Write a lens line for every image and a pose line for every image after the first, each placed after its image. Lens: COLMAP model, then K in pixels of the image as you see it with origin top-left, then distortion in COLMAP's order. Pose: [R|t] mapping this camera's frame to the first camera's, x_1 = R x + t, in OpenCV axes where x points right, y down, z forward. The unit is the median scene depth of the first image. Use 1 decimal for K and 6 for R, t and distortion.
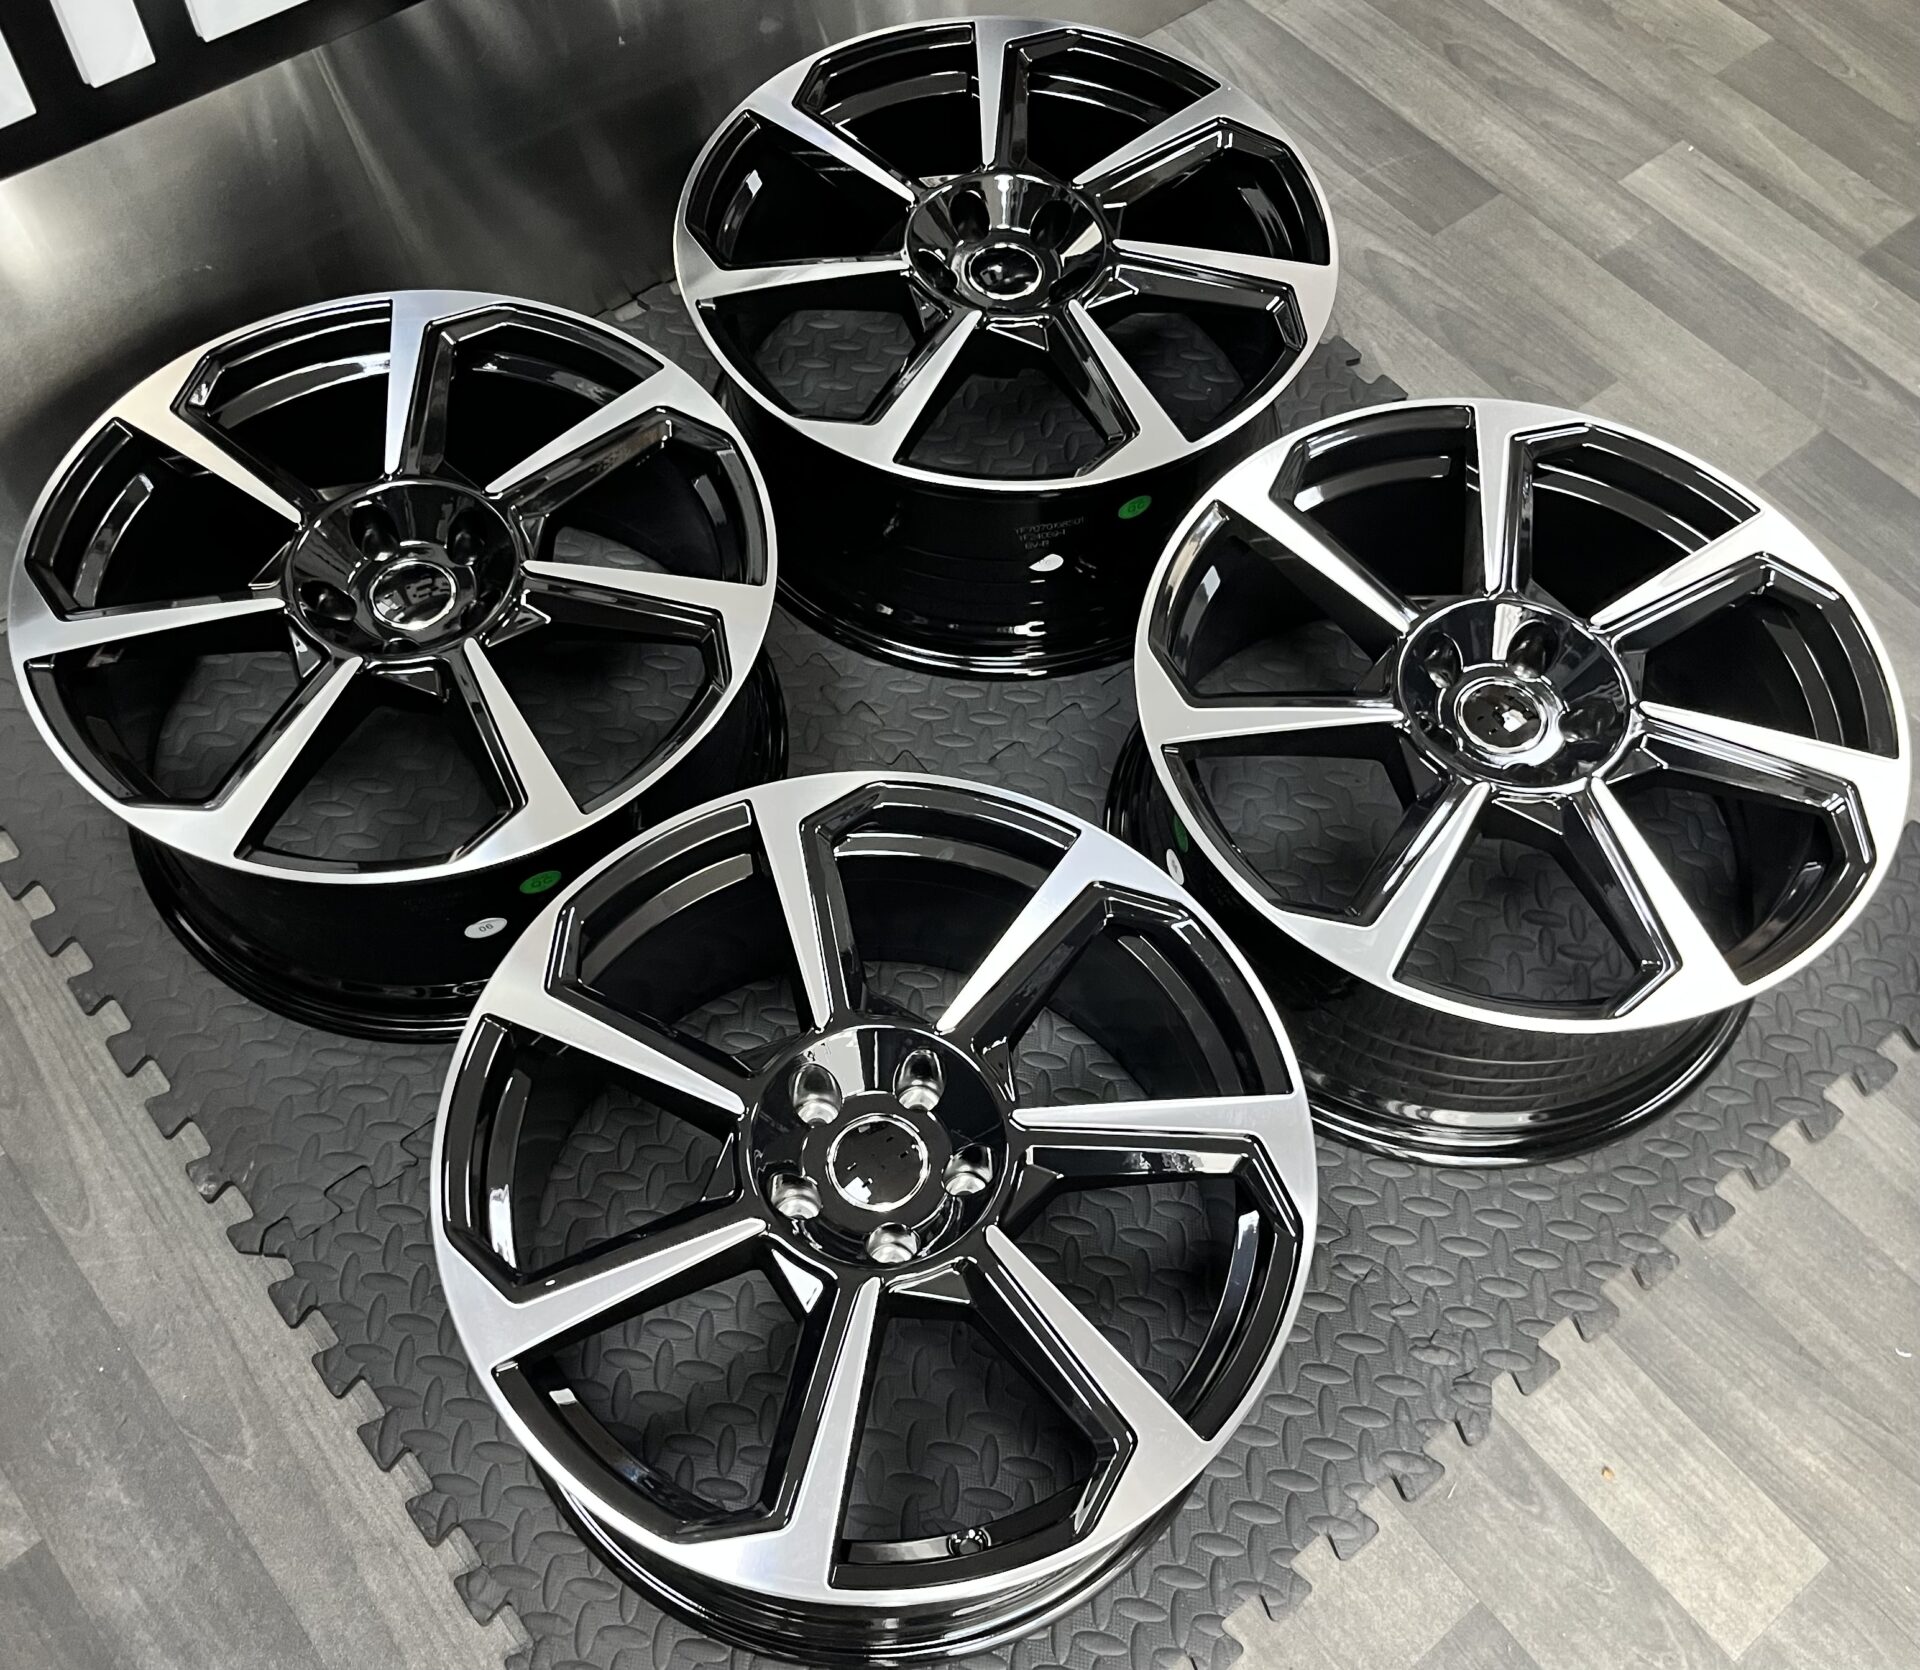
lens RADIAL K [[1919.6, 0, 948.6], [0, 1919.6, 836.4], [0, 0, 1]] dist [0.035069, 0.008417]
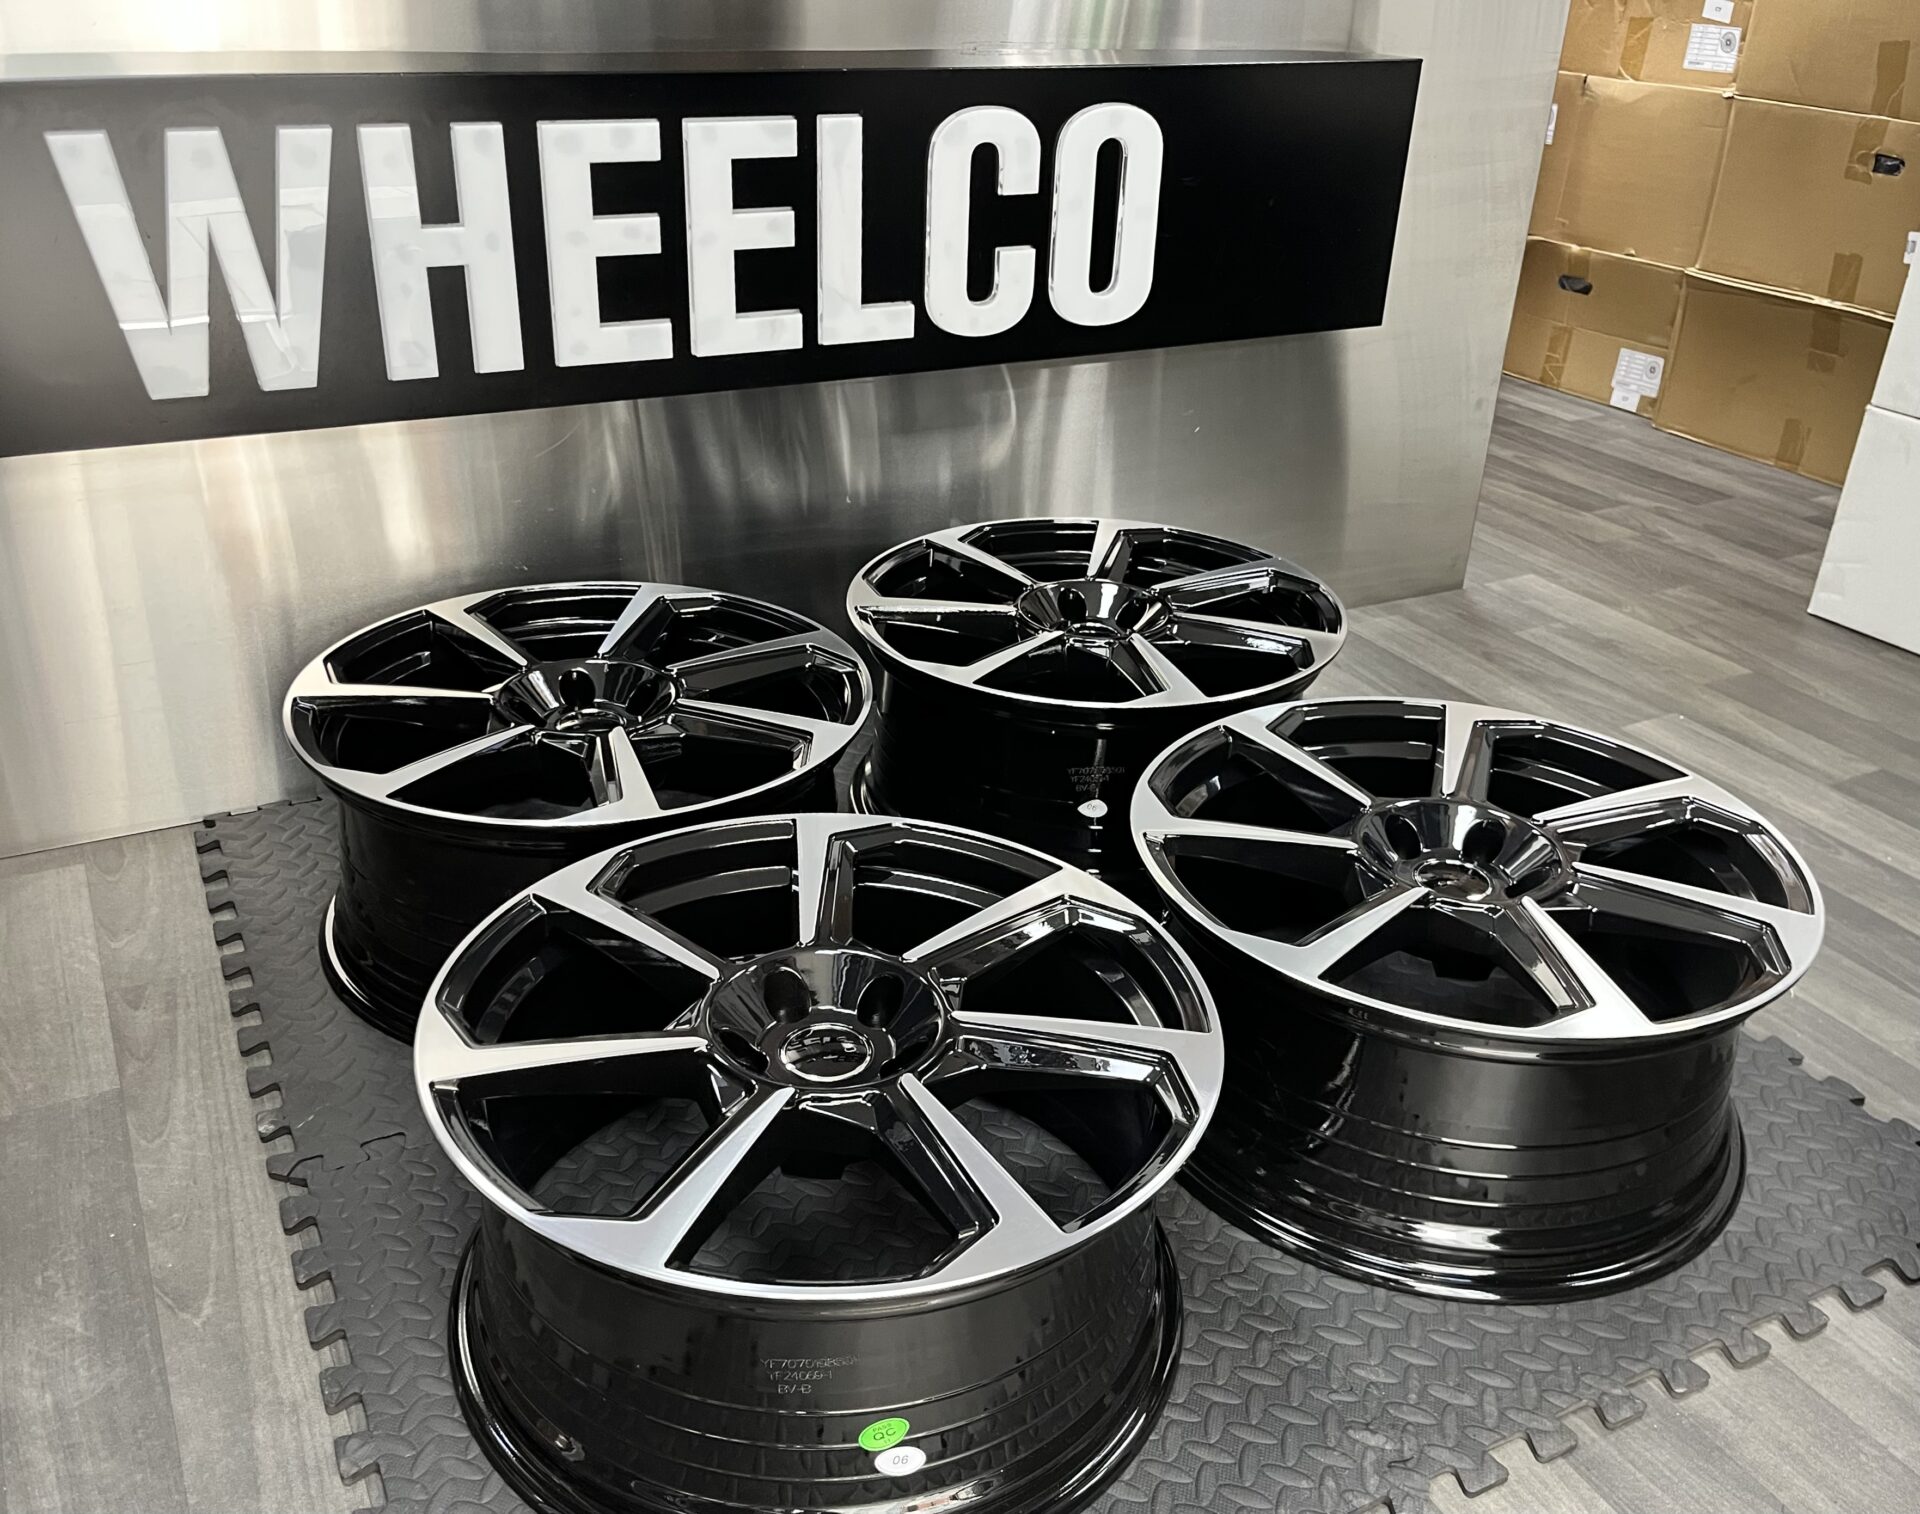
lens RADIAL K [[1624.0, 0, 960.0], [0, 1624.0, 757.0], [0, 0, 1]] dist [0.075820, -0.095046]
pose [[0.981946, 0.086530, -0.168208, 0.154804], [-0.162467, 0.841235, -0.515682, 0.423299], [0.096881, 0.533701, 0.840106, 0.115286]]
